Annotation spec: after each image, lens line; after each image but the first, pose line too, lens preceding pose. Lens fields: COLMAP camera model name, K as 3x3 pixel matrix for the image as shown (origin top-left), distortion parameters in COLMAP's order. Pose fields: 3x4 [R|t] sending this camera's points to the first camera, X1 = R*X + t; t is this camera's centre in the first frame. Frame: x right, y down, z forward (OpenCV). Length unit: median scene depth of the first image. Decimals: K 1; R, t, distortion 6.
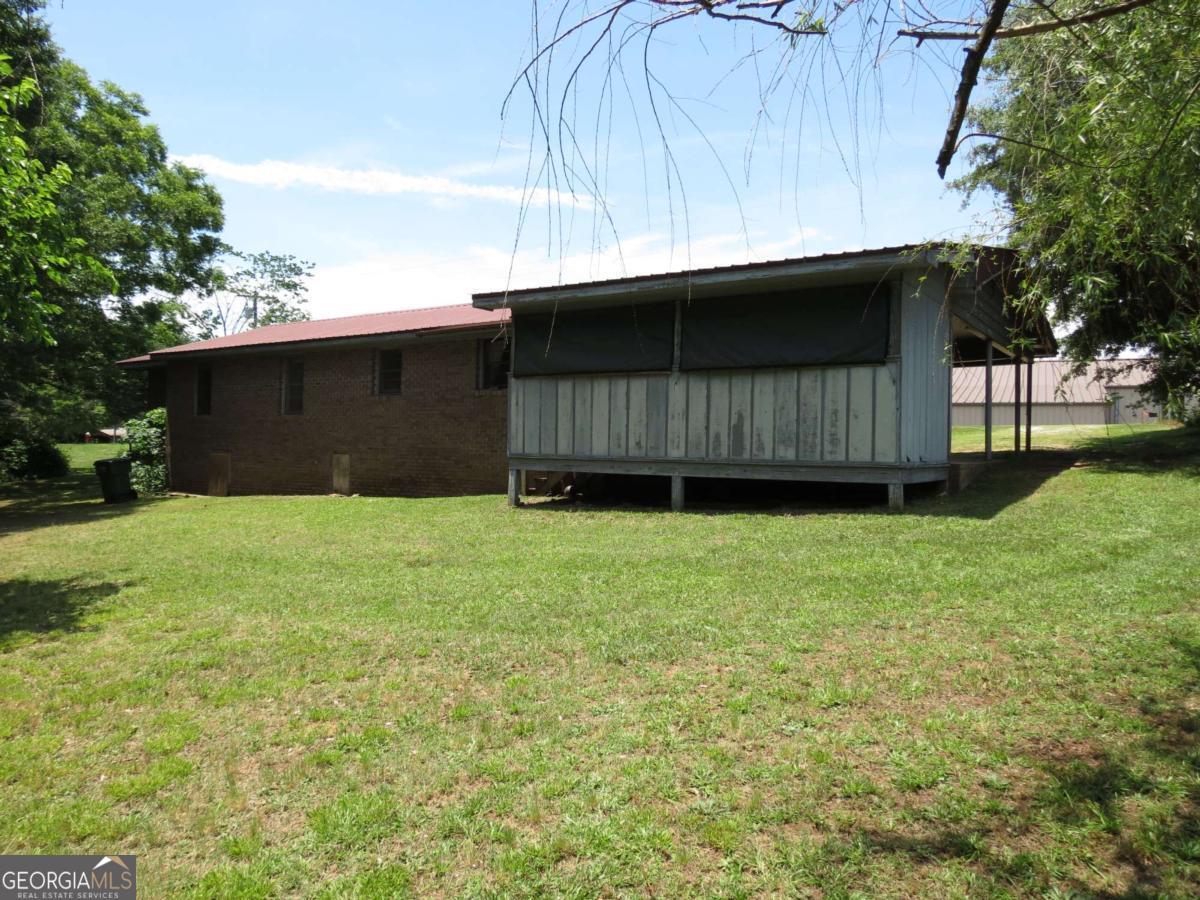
lens RADIAL K [[850.7, 0, 600.0], [0, 850.7, 450.0], [0, 0, 1]] dist [-0.001809, 0.003474]
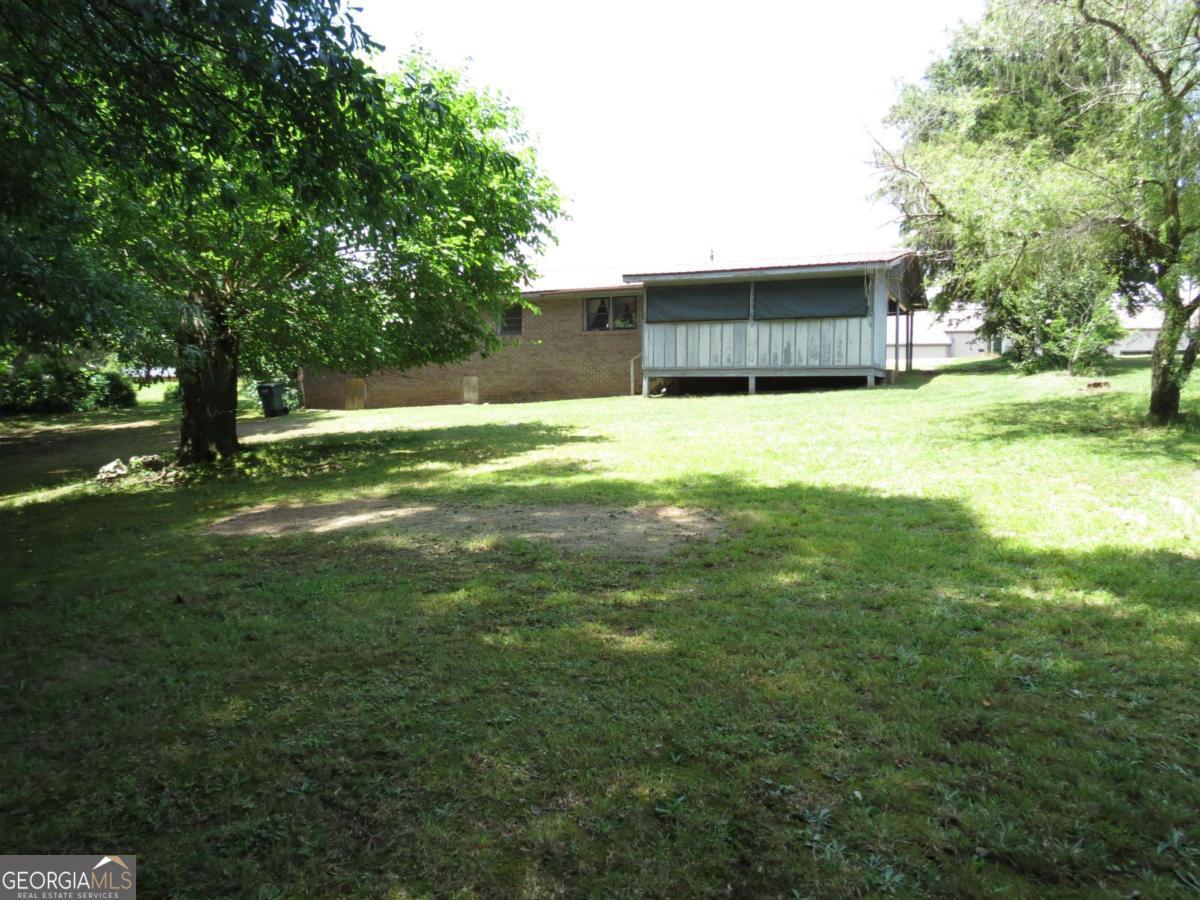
lens RADIAL K [[850.7, 0, 600.0], [0, 850.7, 450.0], [0, 0, 1]] dist [-0.001809, 0.003474]
pose [[0.987067, -0.021850, 0.158810, -0.519092], [0.012031, 0.997971, 0.062528, 0.068496], [-0.159854, -0.059809, 0.985327, -0.768674]]
